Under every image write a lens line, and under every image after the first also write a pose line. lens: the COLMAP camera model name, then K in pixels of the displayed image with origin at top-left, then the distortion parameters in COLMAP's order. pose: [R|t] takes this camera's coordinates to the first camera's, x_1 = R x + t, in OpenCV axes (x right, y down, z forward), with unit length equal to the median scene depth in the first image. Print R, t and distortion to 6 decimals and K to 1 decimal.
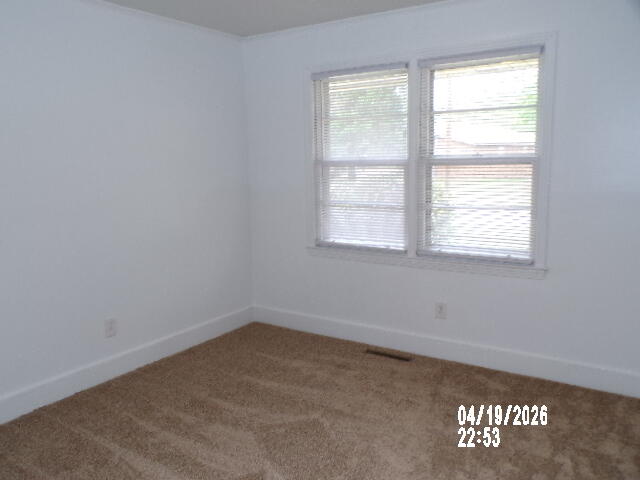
lens RADIAL K [[525.4, 0, 319.5], [0, 525.4, 221.3], [0, 0, 1]] dist [-0.001239, -0.000721]
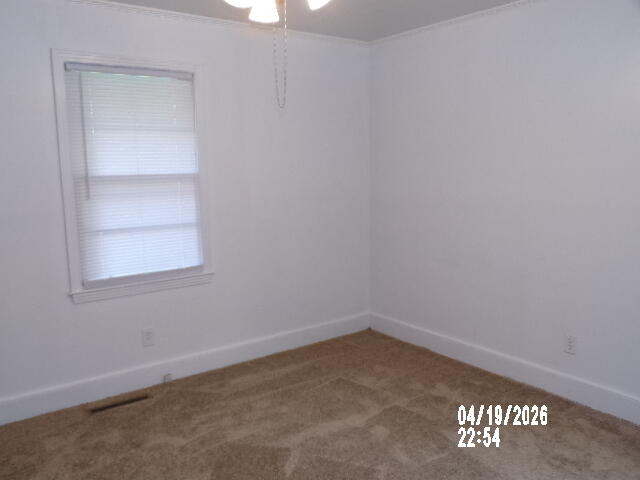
lens RADIAL K [[529.9, 0, 320.0], [0, 529.9, 240.0], [0, 0, 1]] dist [0.000838, 0.001983]
pose [[0.351899, -0.106363, 0.929975, -0.558731], [0.127092, 0.989752, 0.065108, -0.026298], [-0.927370, 0.095281, 0.361811, 0.370141]]
